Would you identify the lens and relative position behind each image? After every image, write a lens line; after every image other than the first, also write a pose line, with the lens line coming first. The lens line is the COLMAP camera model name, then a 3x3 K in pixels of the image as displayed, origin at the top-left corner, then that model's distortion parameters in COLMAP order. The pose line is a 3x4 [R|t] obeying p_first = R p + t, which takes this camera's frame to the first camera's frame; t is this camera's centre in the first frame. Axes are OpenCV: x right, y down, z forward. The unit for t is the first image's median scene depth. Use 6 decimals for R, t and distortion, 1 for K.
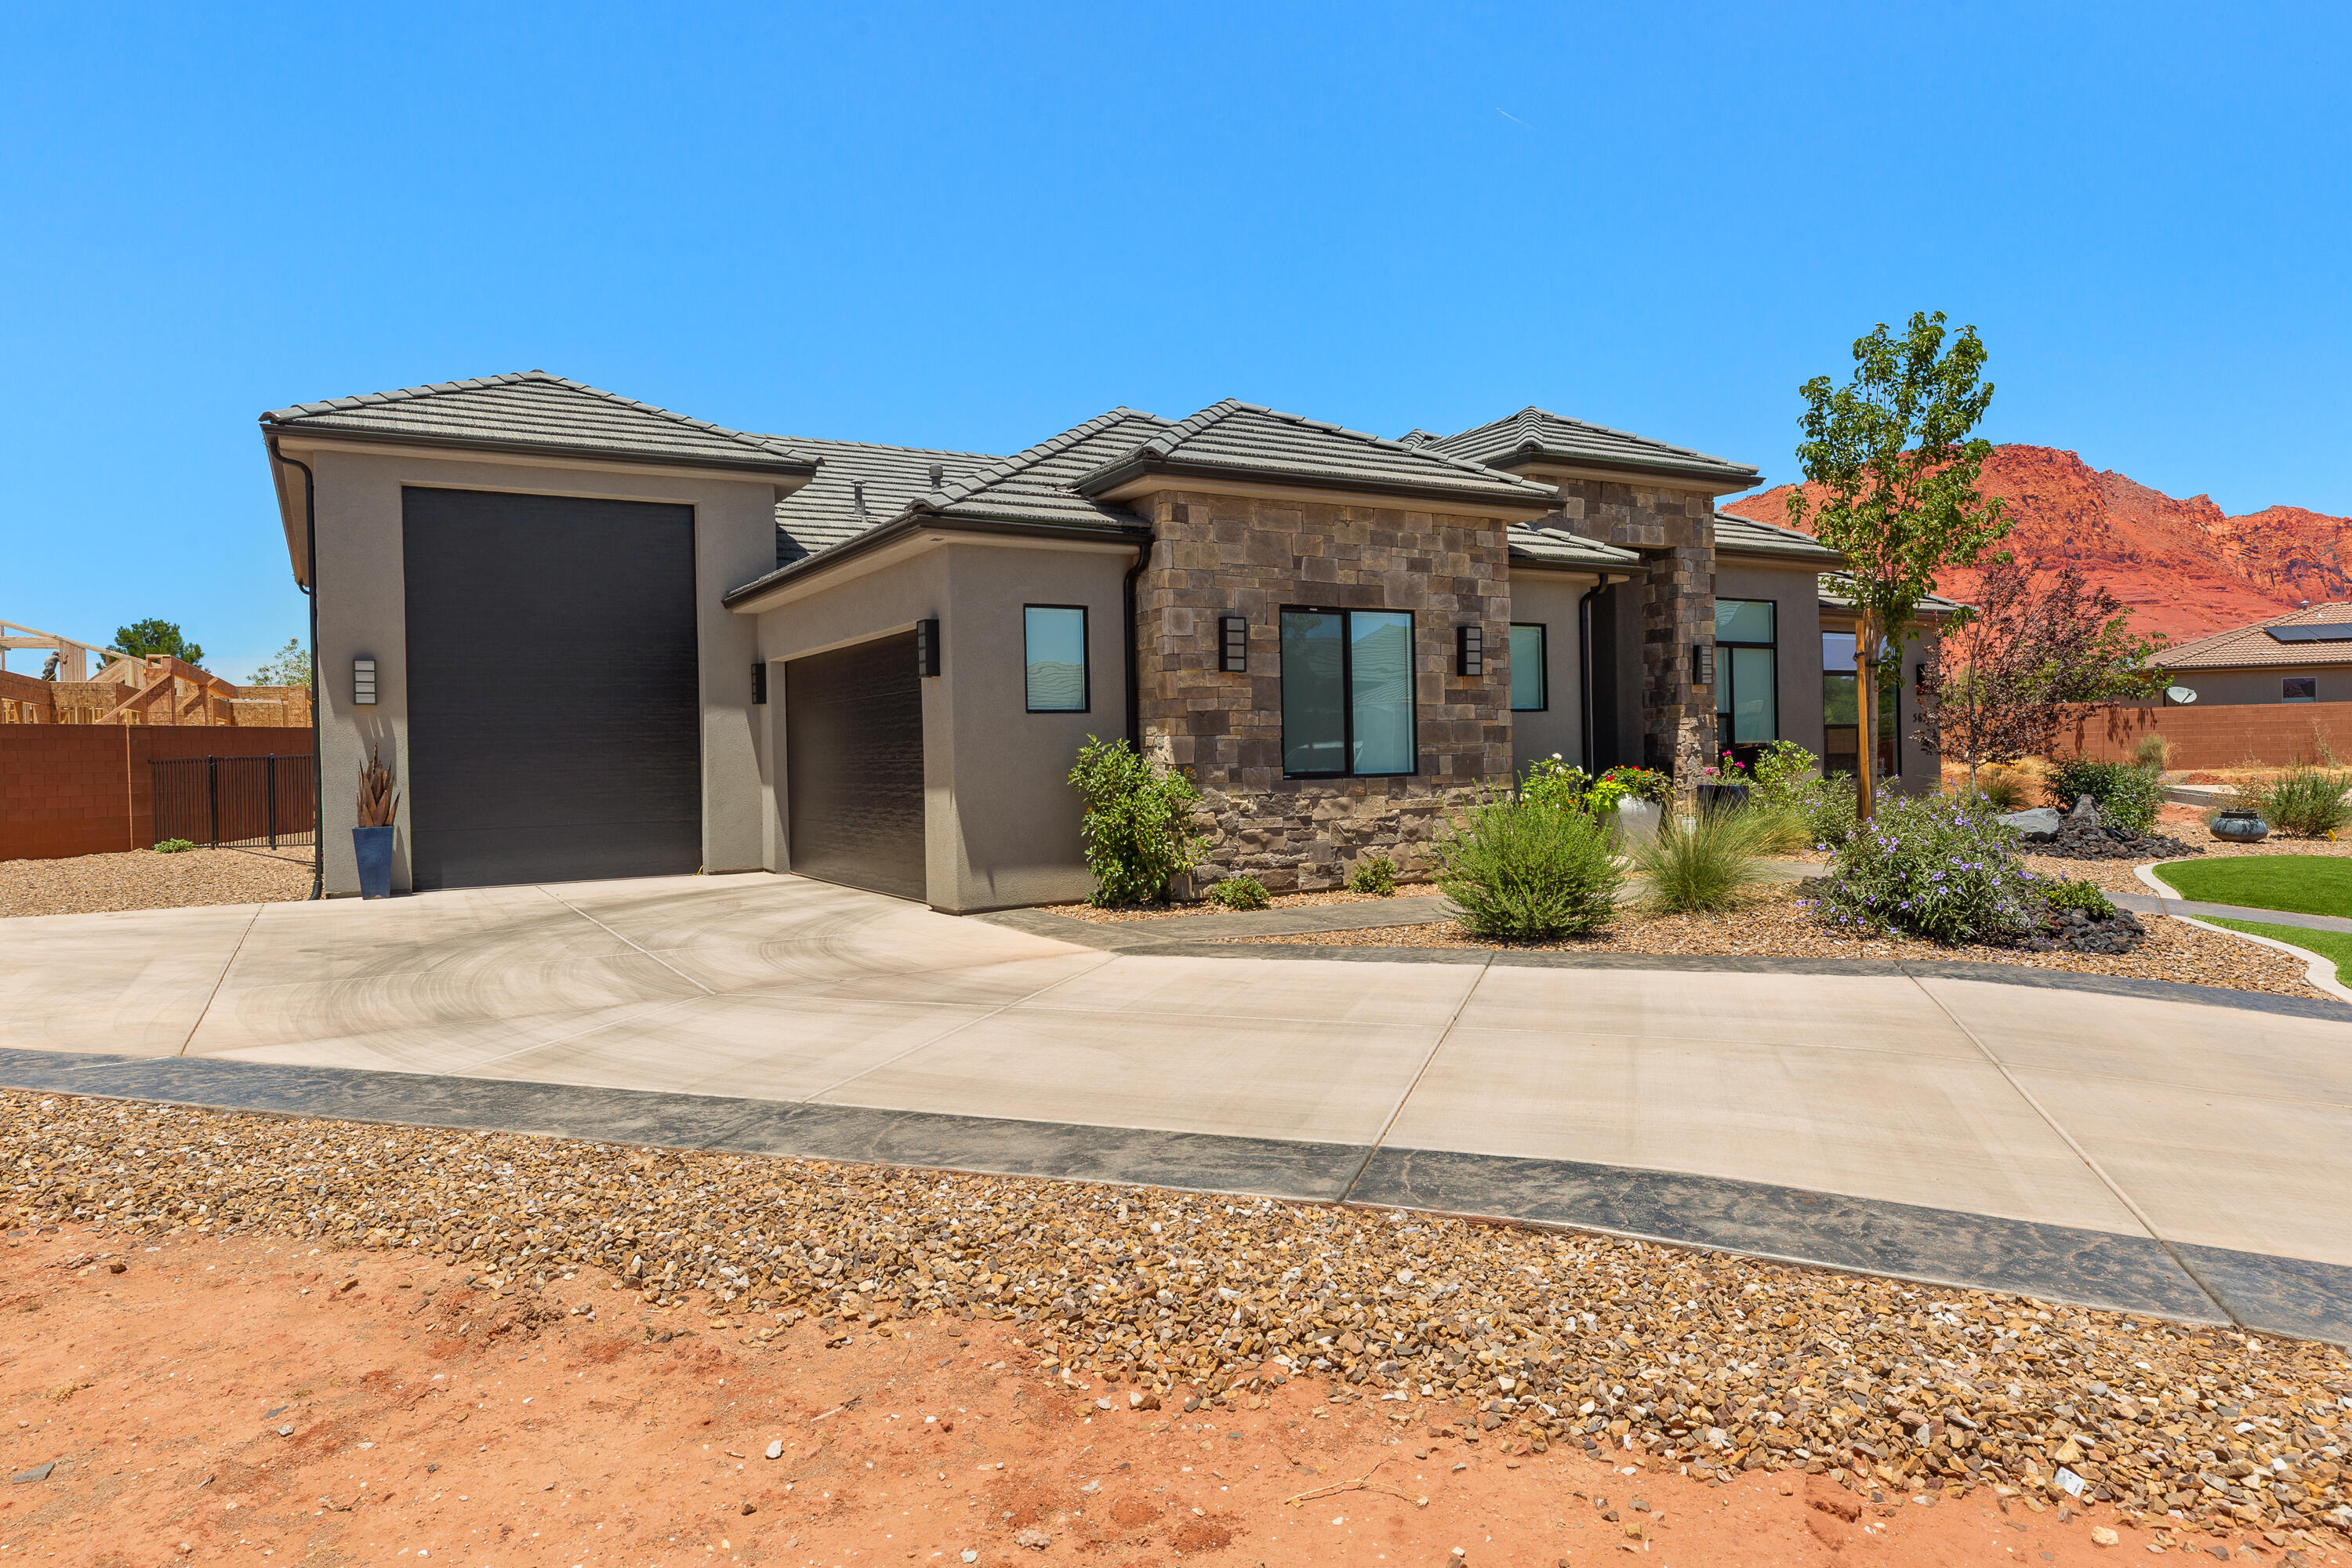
lens RADIAL K [[1404.3, 0, 1181.5], [0, 1404.3, 785.8], [0, 0, 1]] dist [0.004188, 0.004115]
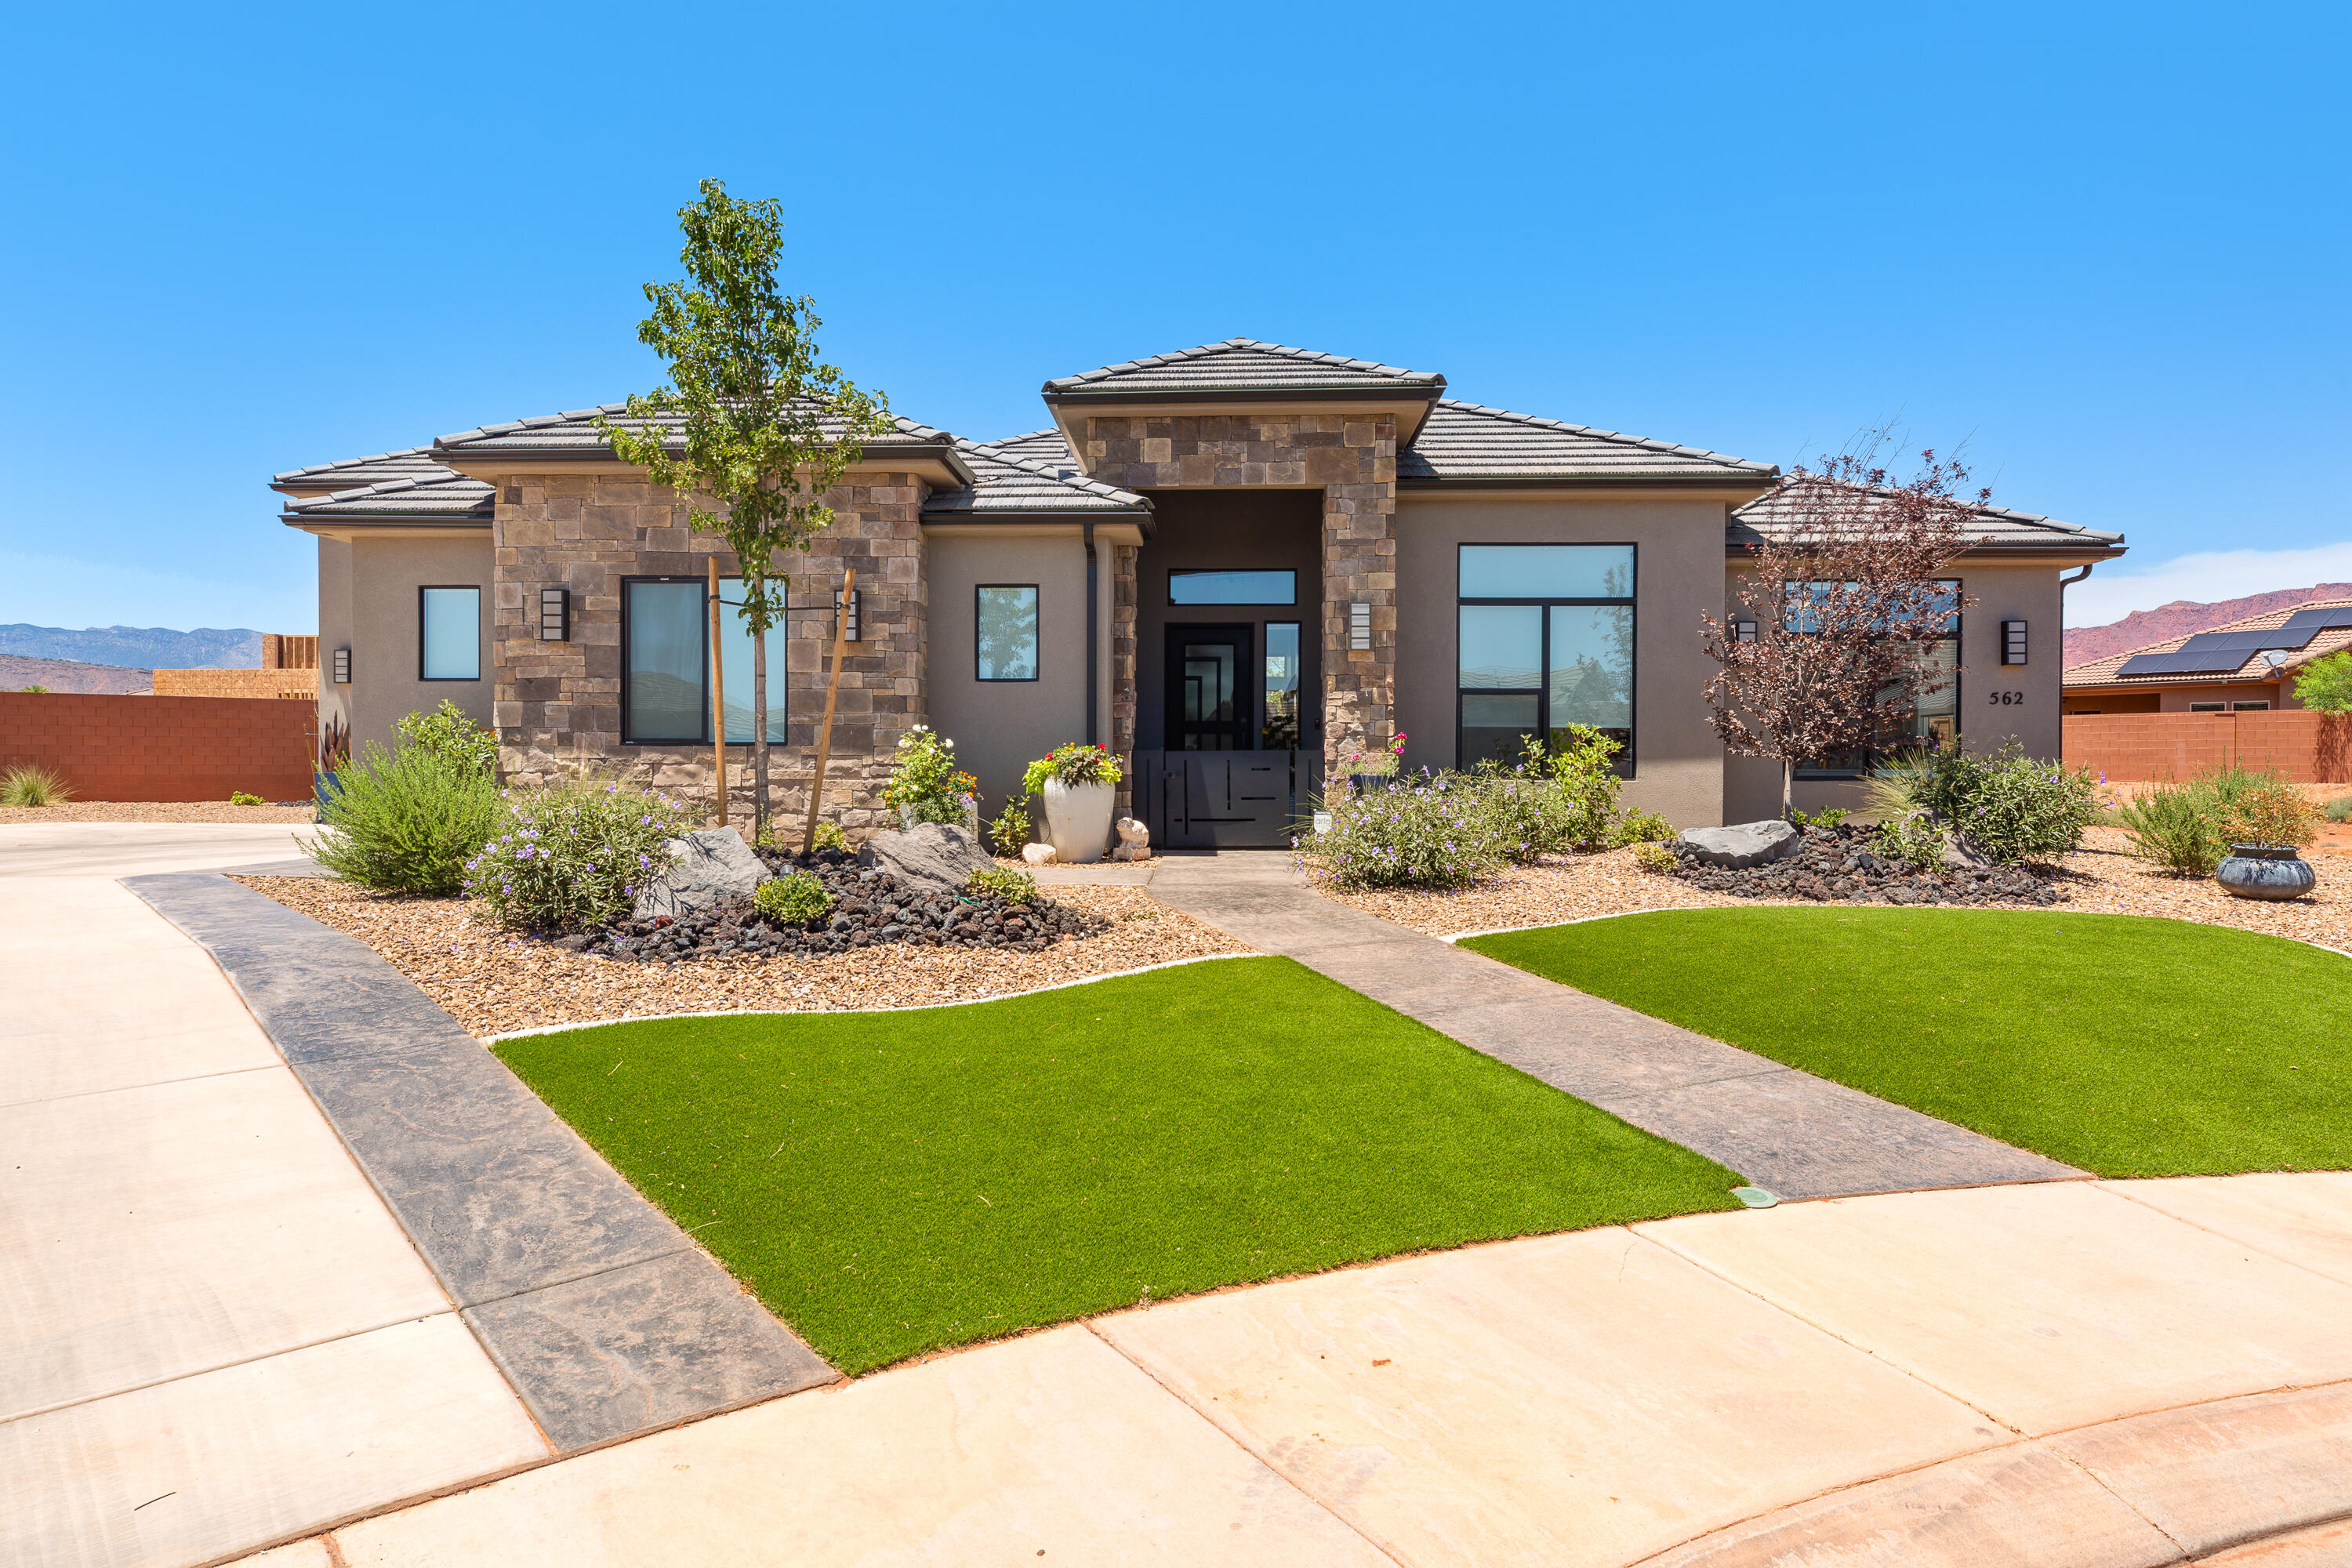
lens RADIAL K [[1404.3, 0, 1180.2], [0, 1404.3, 779.7], [0, 0, 1]] dist [0.004188, 0.004115]
pose [[0.839538, 0.029358, -0.542507, 0.949815], [-0.033170, 0.999446, 0.002754, 0.004646], [0.542287, 0.015683, 0.840047, 0.342480]]
